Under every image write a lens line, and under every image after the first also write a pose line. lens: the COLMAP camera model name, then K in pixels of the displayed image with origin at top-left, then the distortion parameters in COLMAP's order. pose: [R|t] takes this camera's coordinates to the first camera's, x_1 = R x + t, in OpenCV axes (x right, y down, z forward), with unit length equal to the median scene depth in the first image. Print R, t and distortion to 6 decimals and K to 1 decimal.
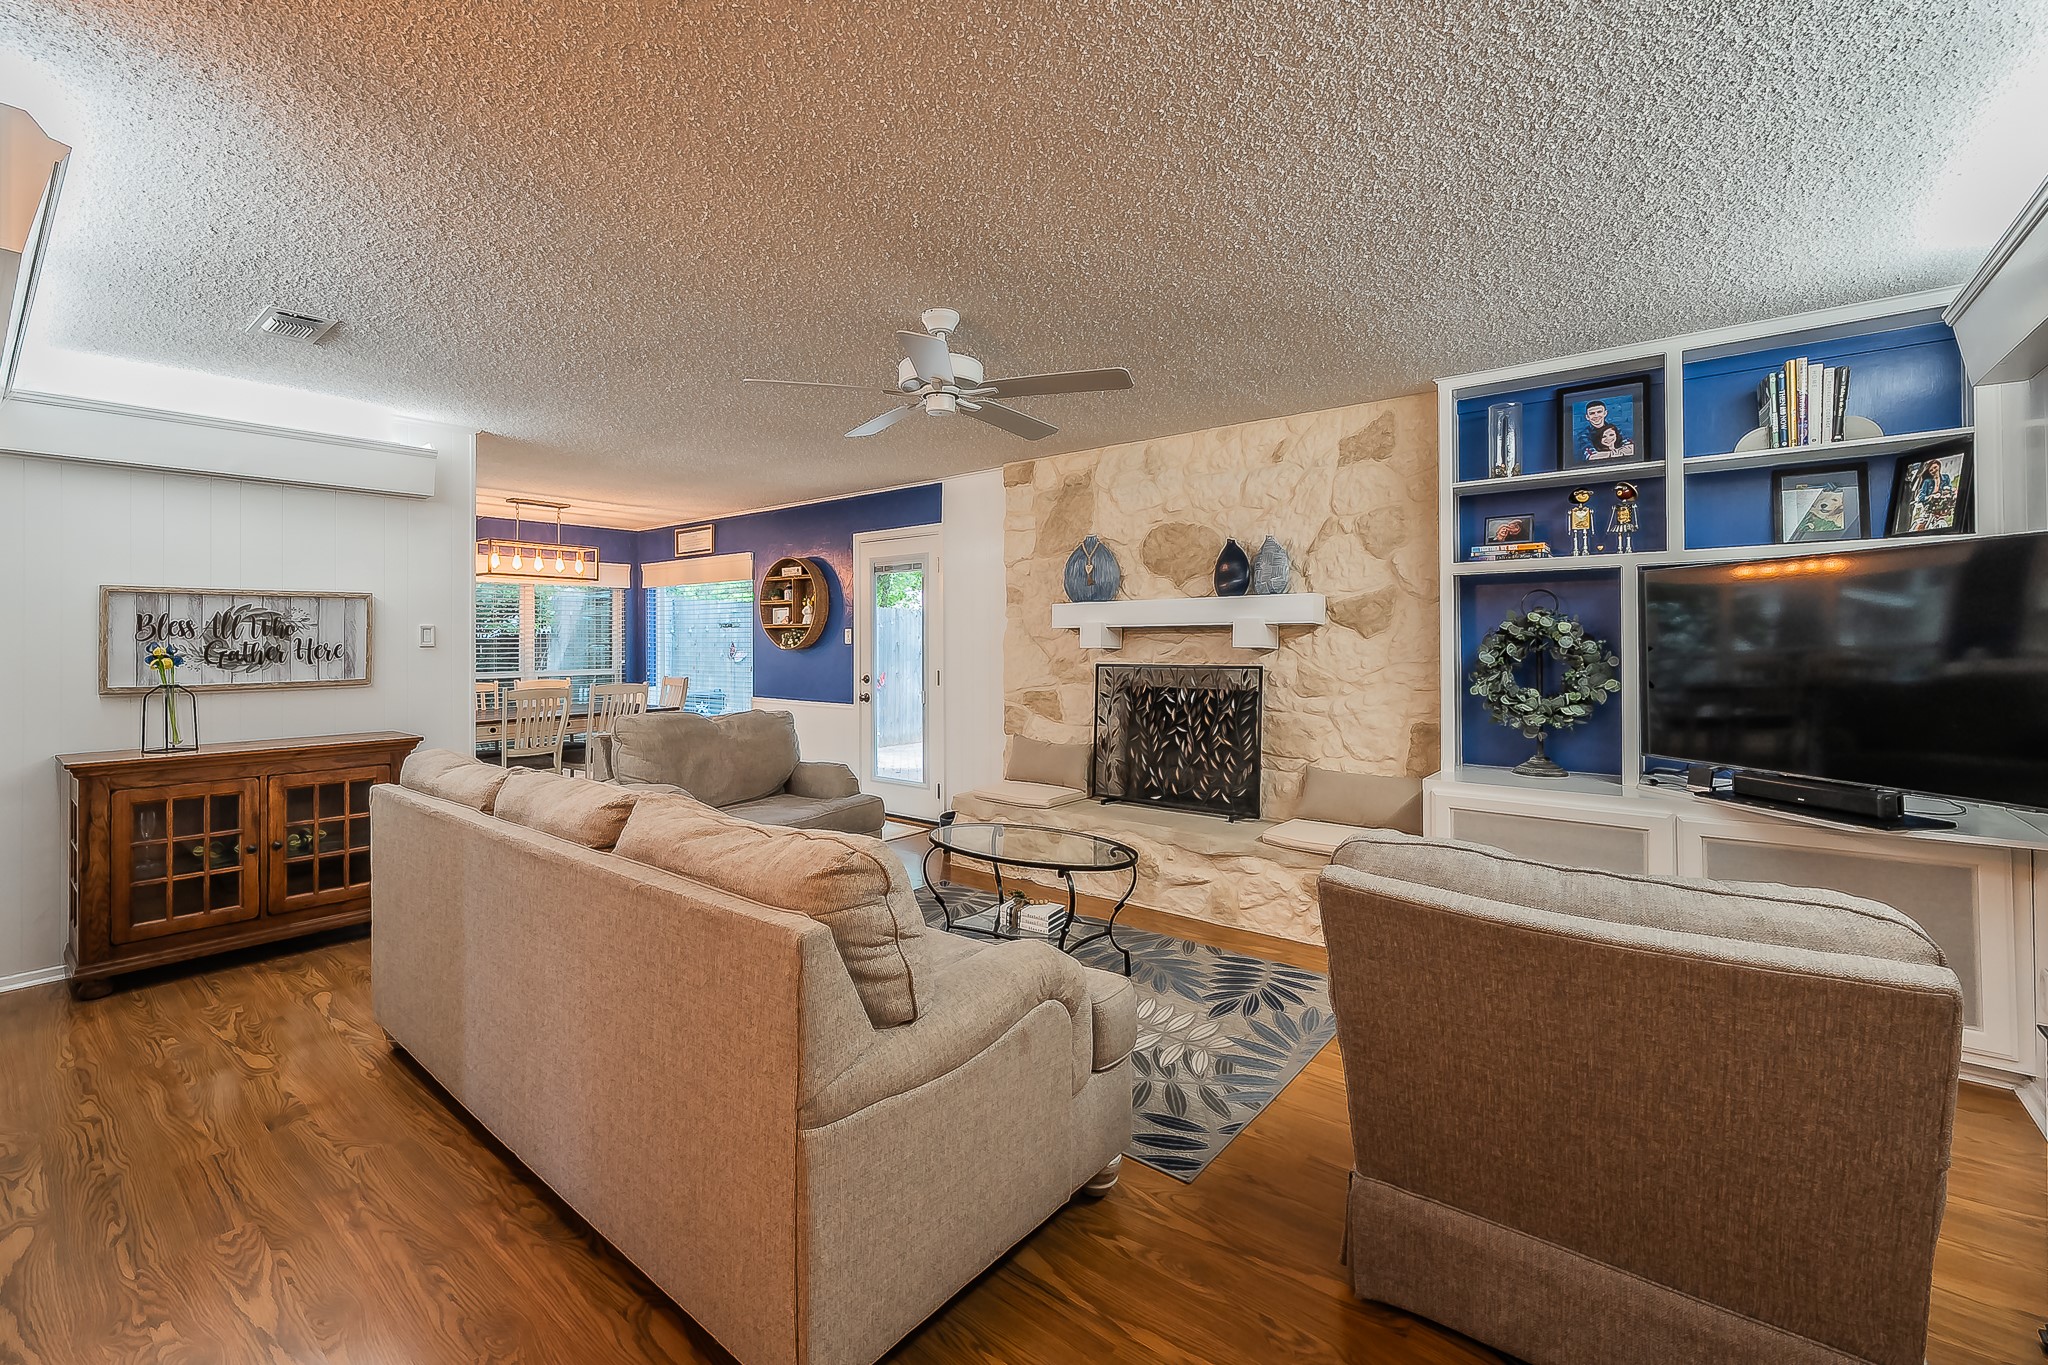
lens RADIAL K [[875.6, 0, 971.6], [0, 875.6, 636.5], [0, 0, 1]] dist [0.000270, -0.000080]
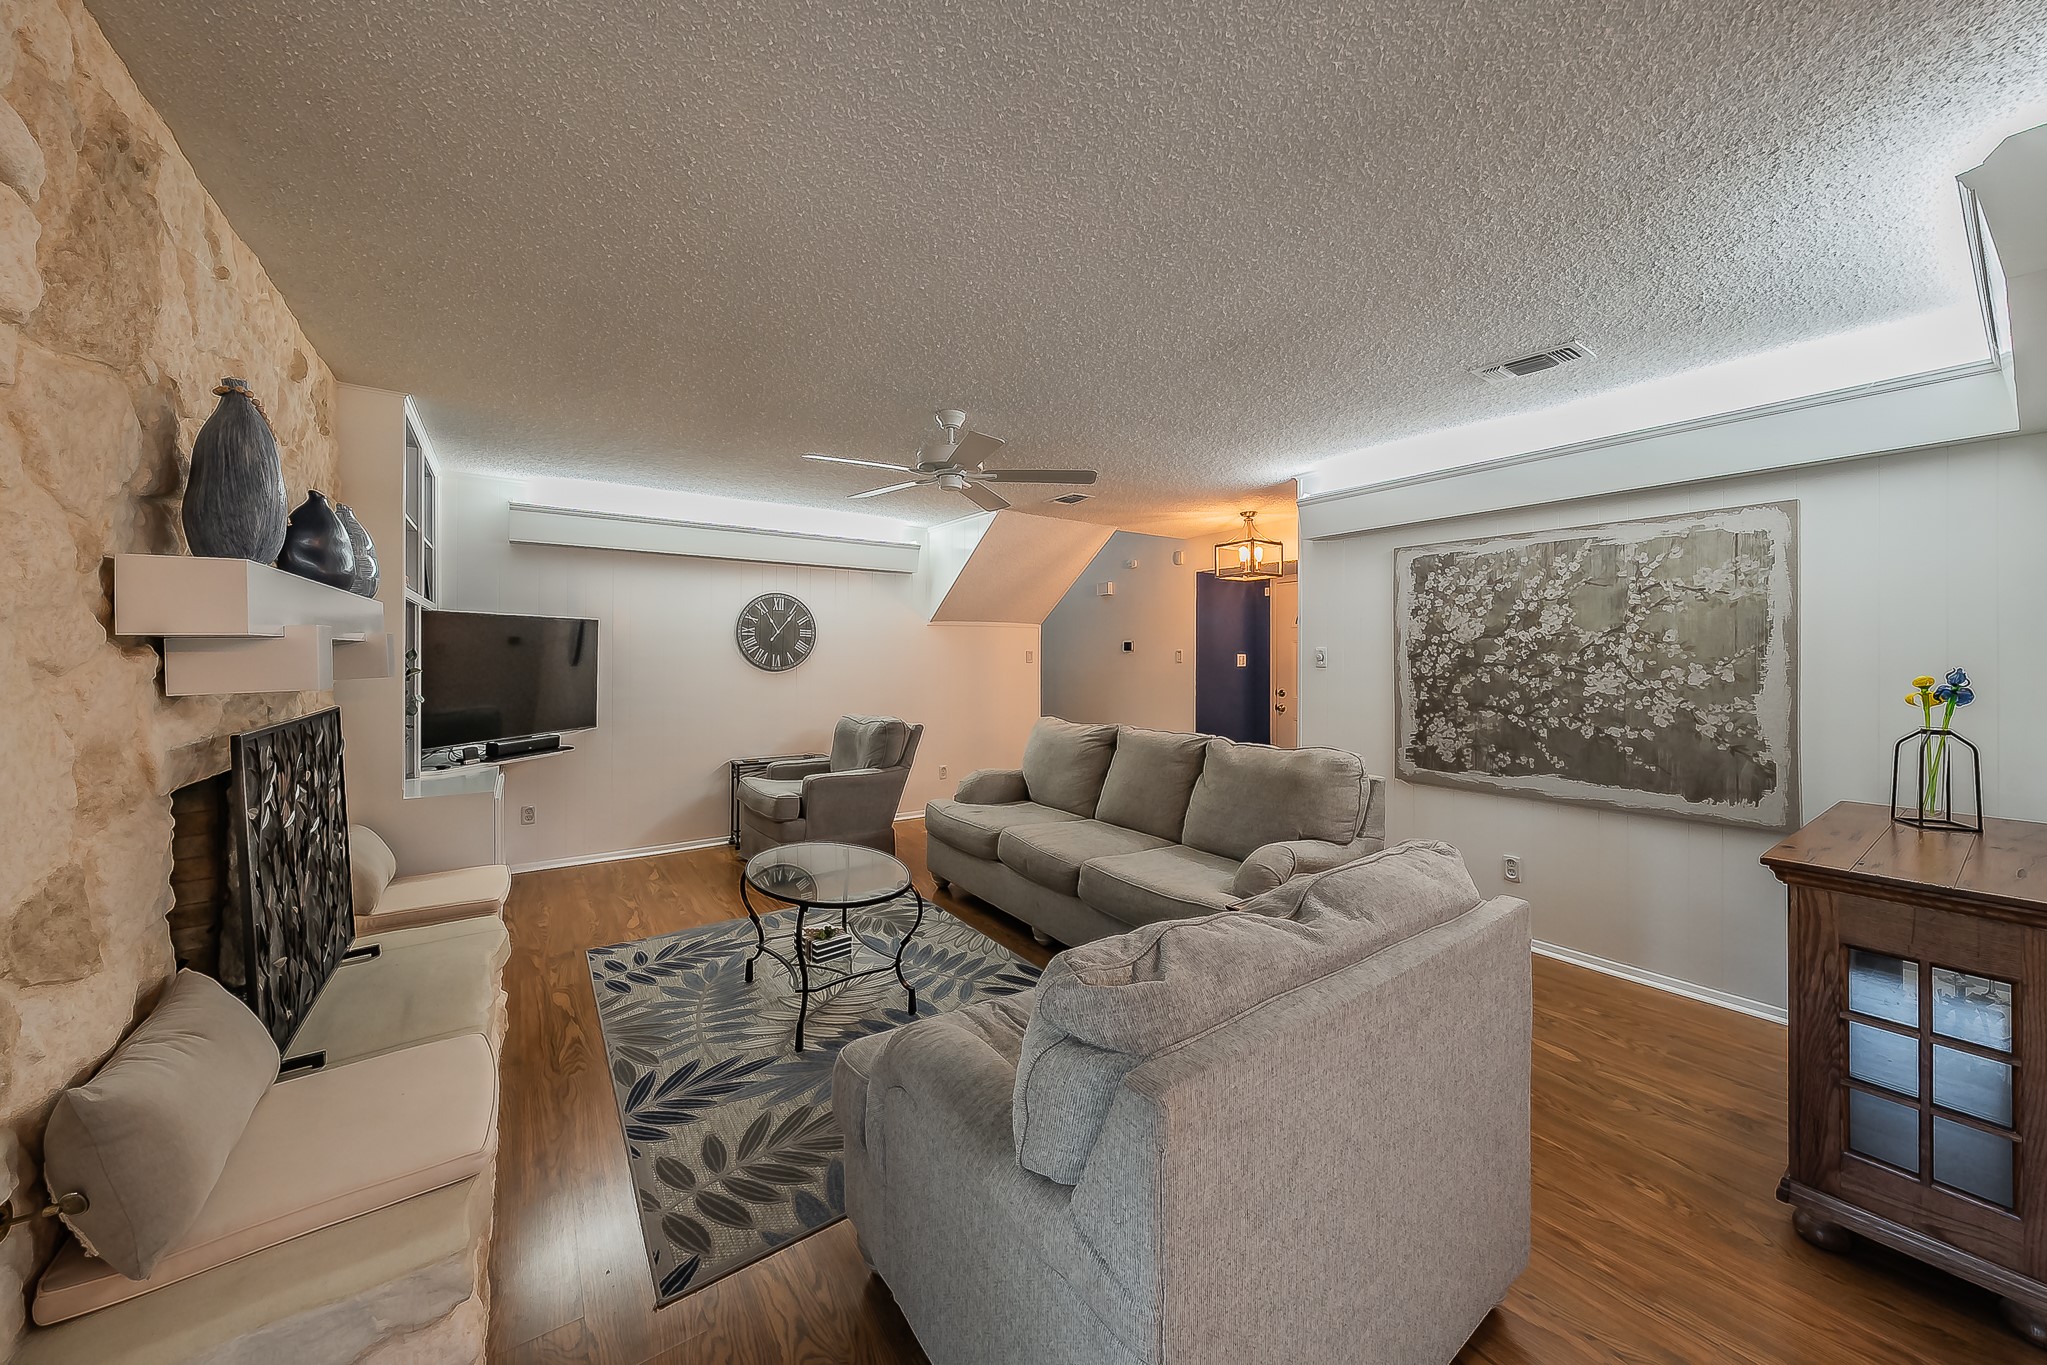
lens RADIAL K [[736.5, 0, 1053.3], [0, 736.5, 651.7], [0, 0, 1]] dist [-0.000742, -0.002062]
pose [[-0.974651, 0.002537, 0.223717, -0.277769], [0.000412, 0.999954, -0.009542, -0.001219], [-0.223731, -0.009208, -0.974607, 1.313114]]
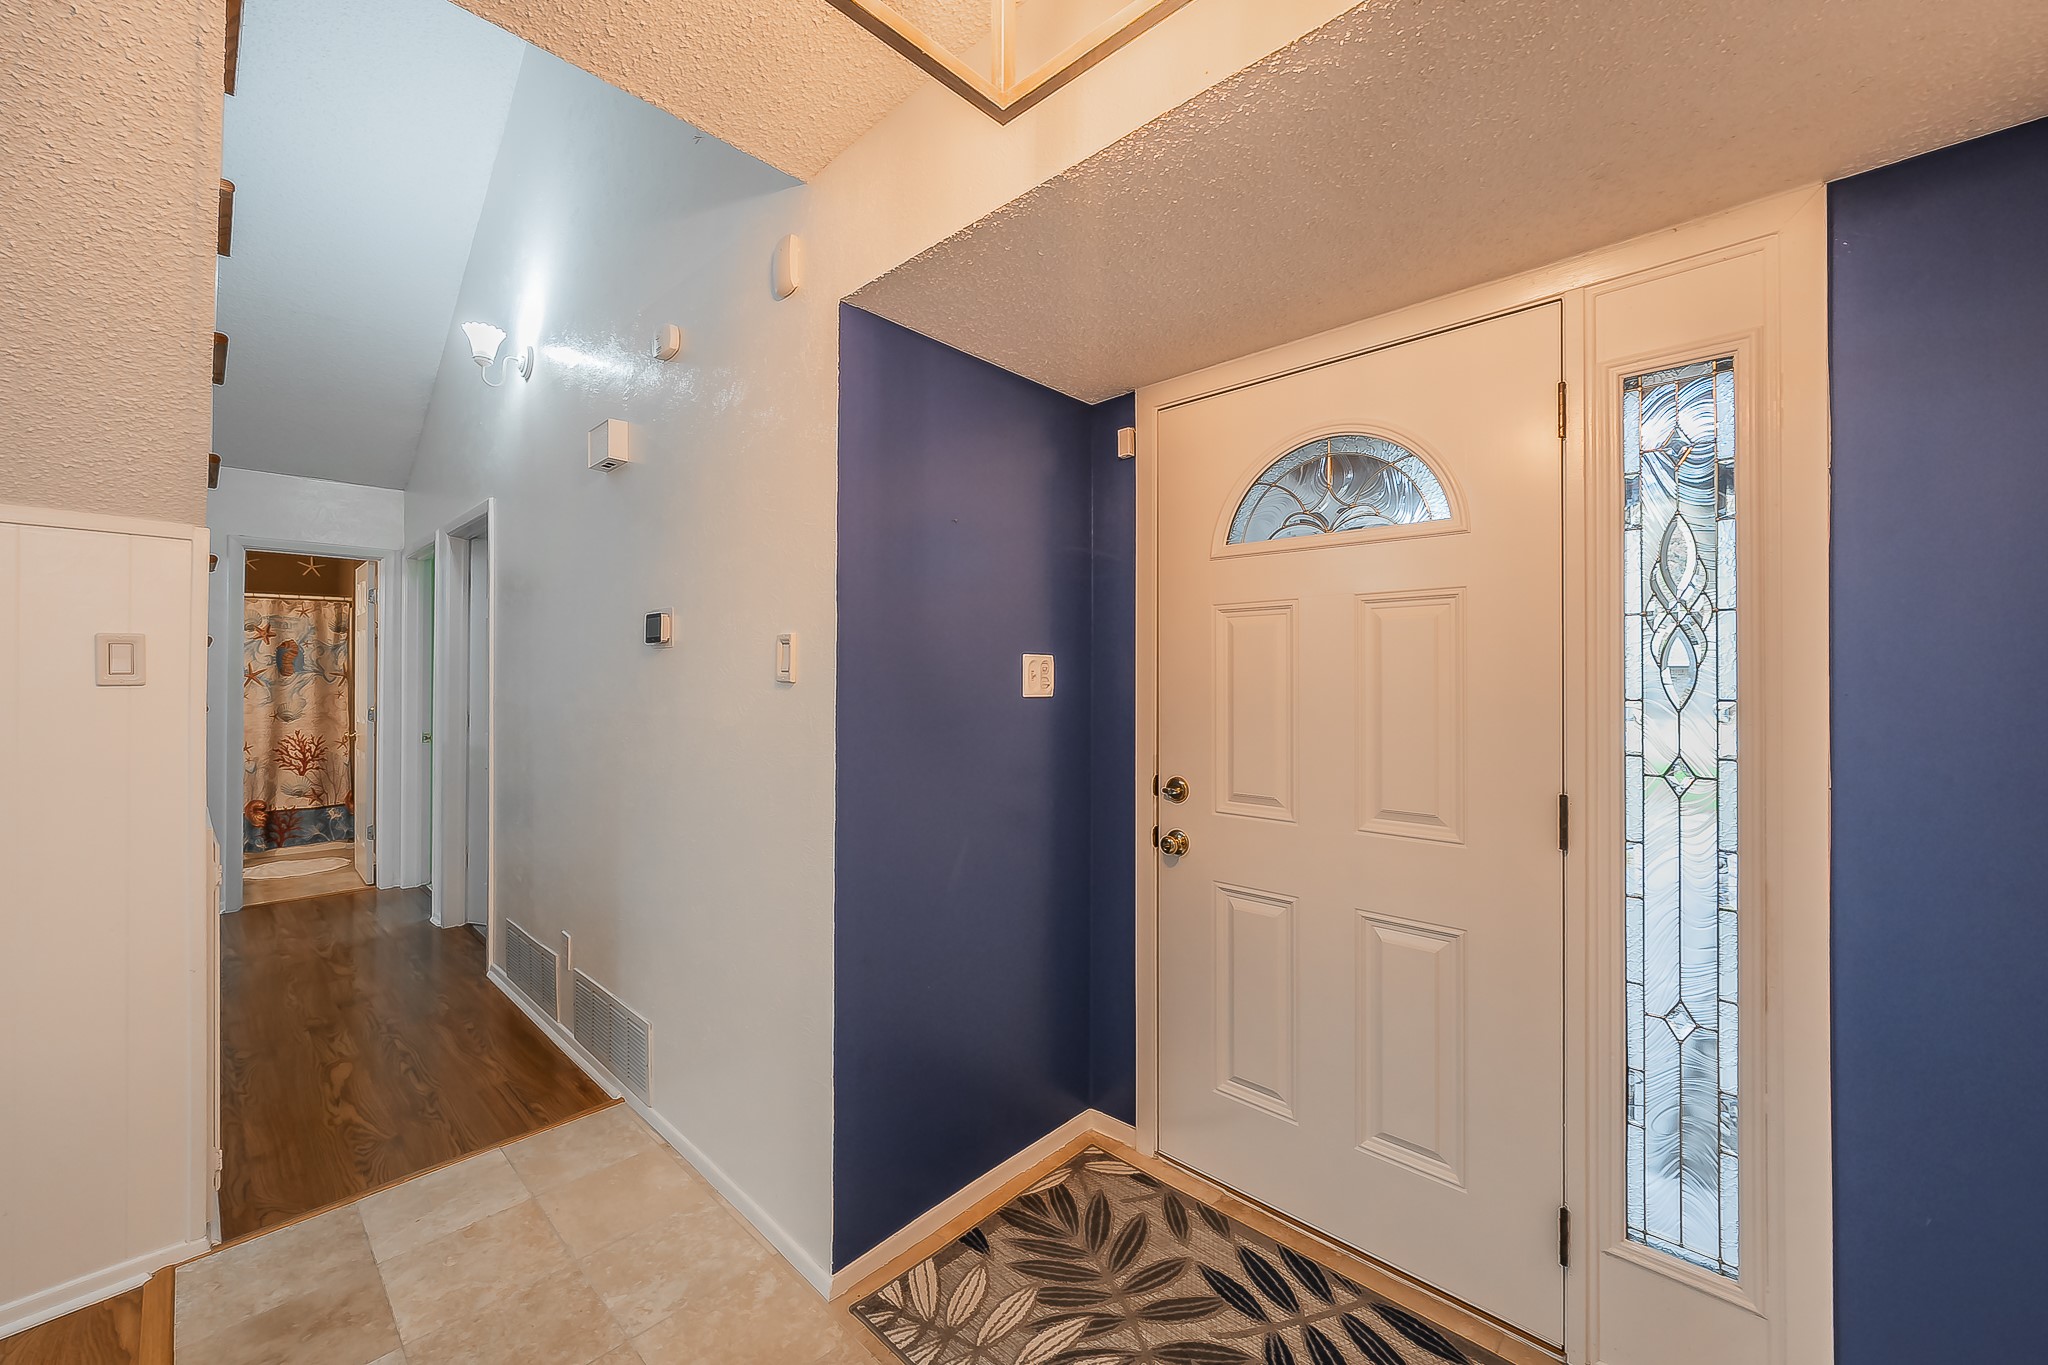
lens RADIAL K [[792.7, 0, 1018.9], [0, 792.7, 666.5], [0, 0, 1]] dist [0.002064, 0.000097]
pose [[-0.998517, 0.002666, 0.054381, -0.328738], [0.002117, 0.999946, -0.010152, 0.001517], [-0.054405, -0.010022, -0.998469, 0.231881]]
